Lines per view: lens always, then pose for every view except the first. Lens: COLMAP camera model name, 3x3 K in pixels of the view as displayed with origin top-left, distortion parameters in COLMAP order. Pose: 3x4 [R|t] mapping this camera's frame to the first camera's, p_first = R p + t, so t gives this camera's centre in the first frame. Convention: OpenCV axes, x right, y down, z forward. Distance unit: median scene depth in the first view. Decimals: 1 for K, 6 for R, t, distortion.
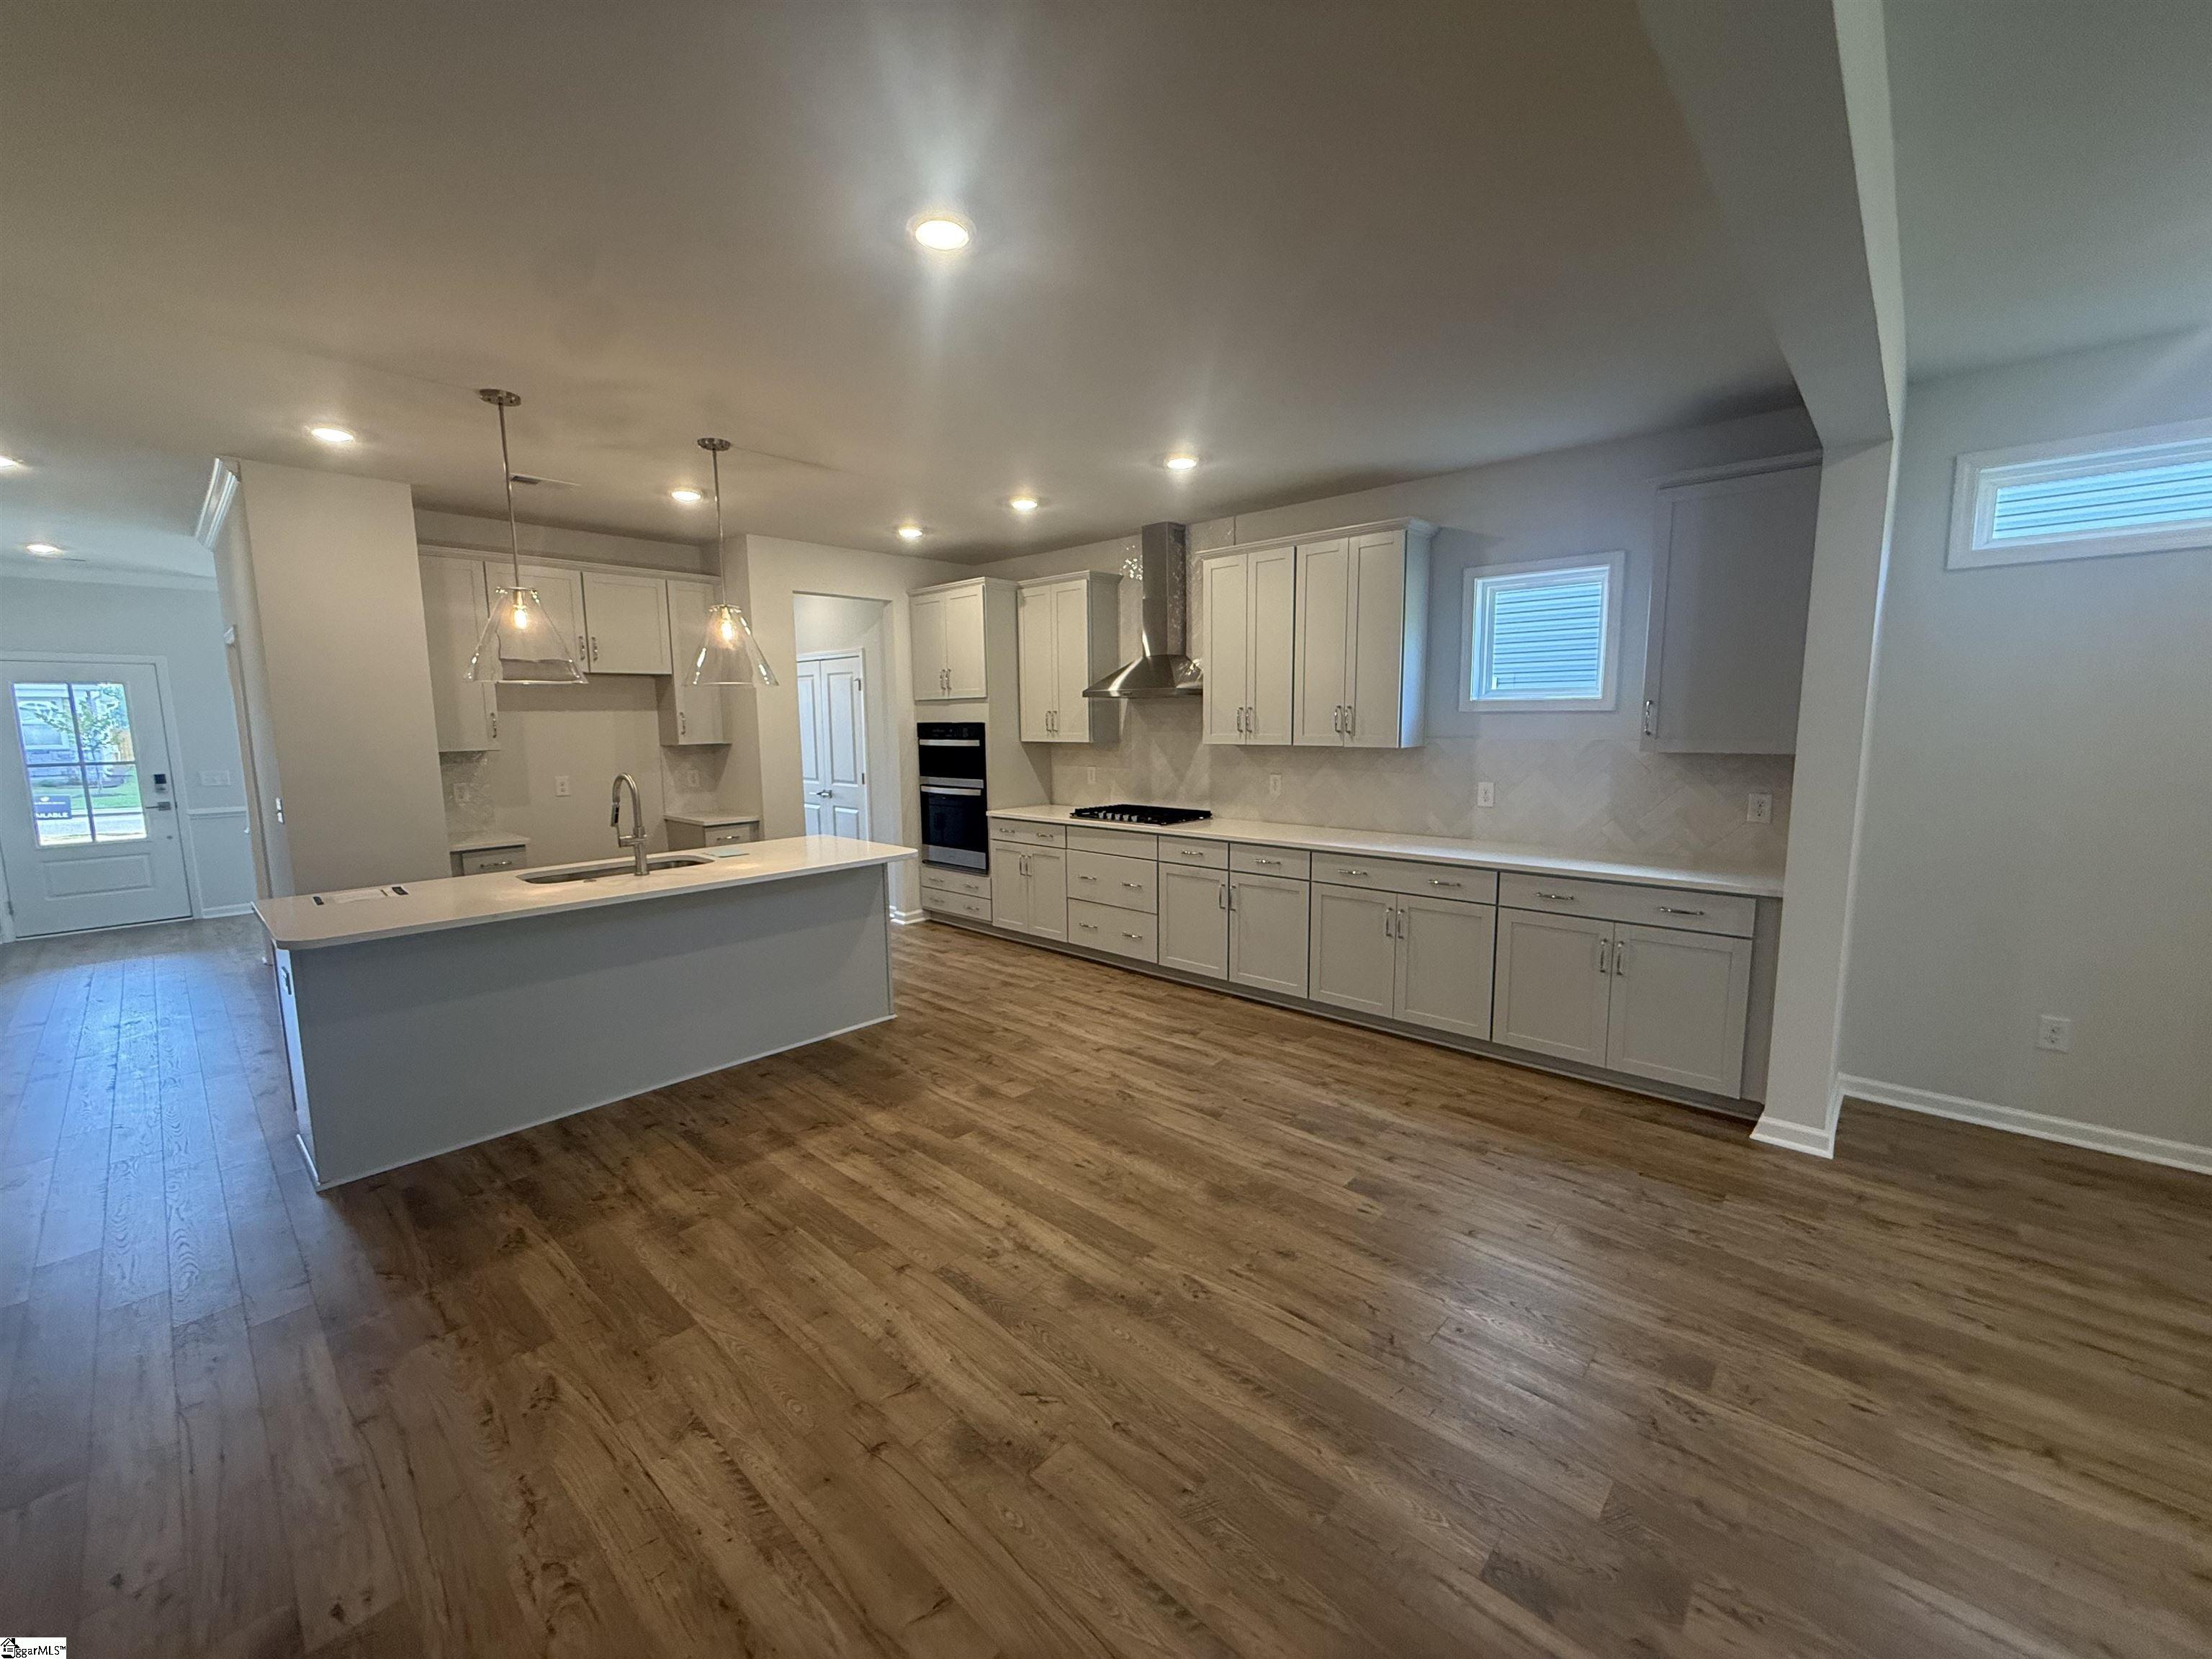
lens RADIAL K [[881.8, 0, 1103.3], [0, 881.8, 823.9], [0, 0, 1]] dist [-0.002727, 0.000720]
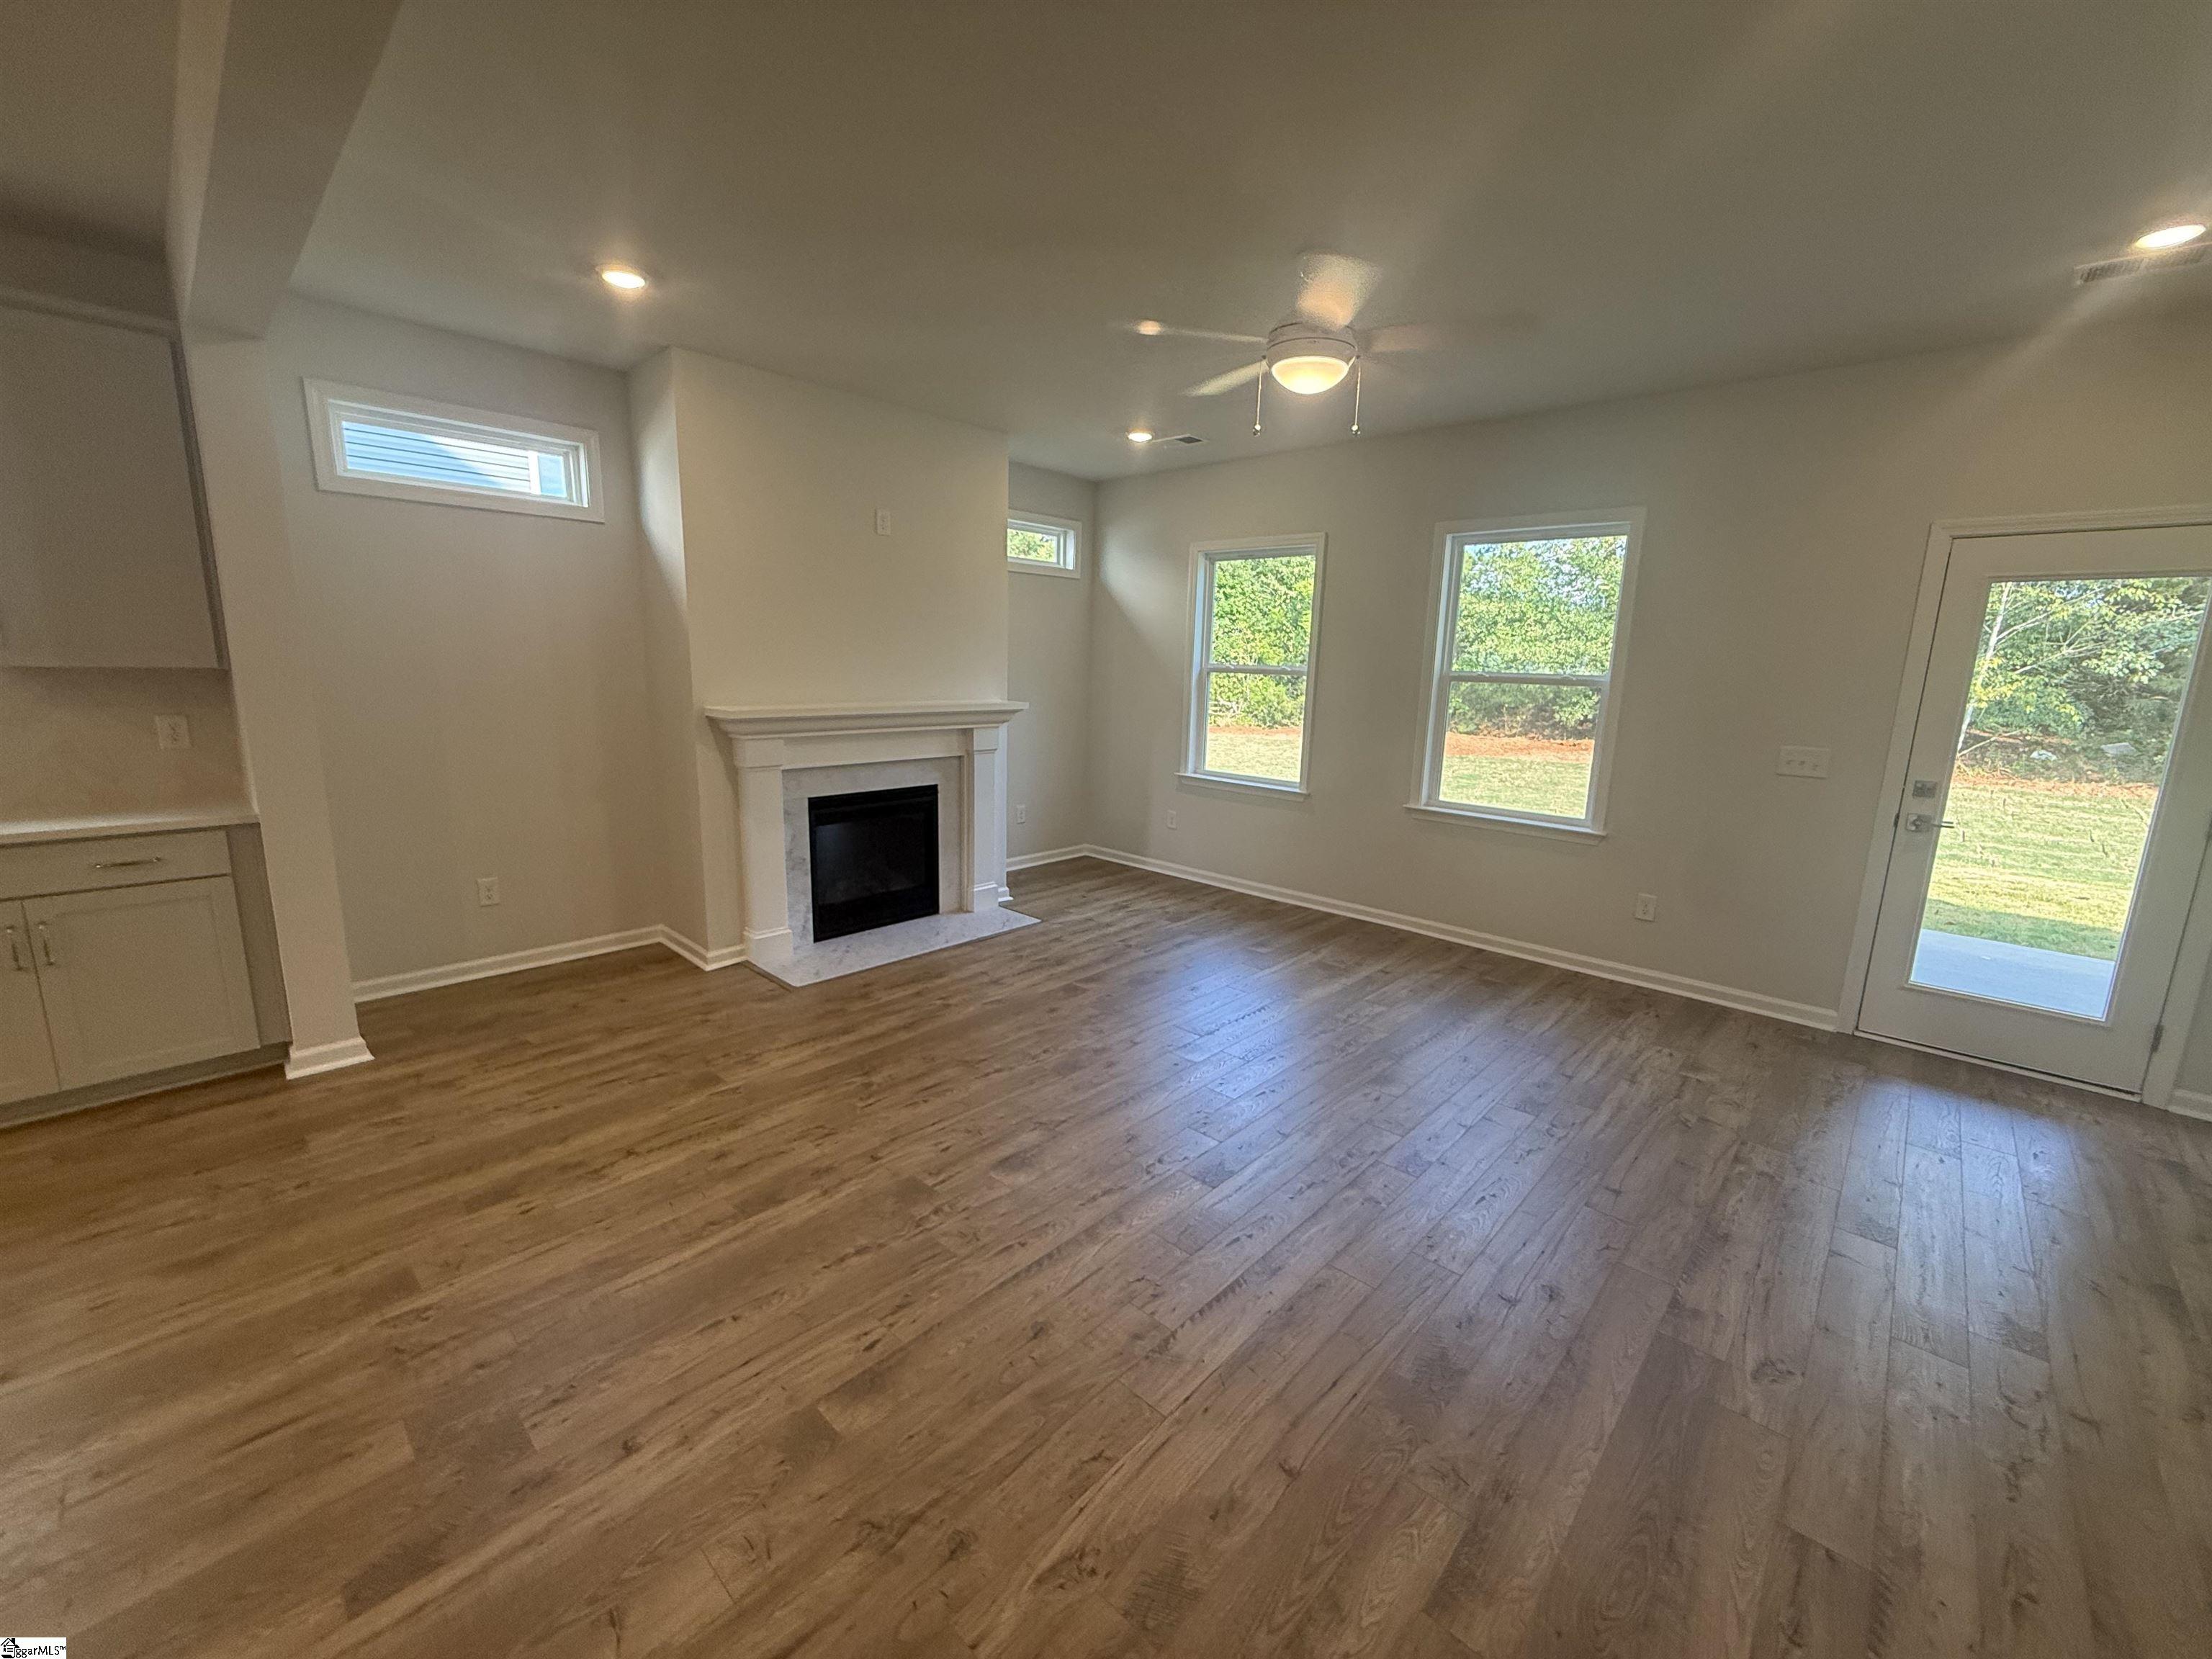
lens RADIAL K [[881.8, 0, 1098.4], [0, 881.8, 821.8], [0, 0, 1]] dist [-0.002727, 0.000720]
pose [[0.008381, -0.169337, 0.985523, -0.119868], [0.093208, 0.981399, 0.167836, 0.008140], [-0.995611, 0.090452, 0.024009, 0.078880]]
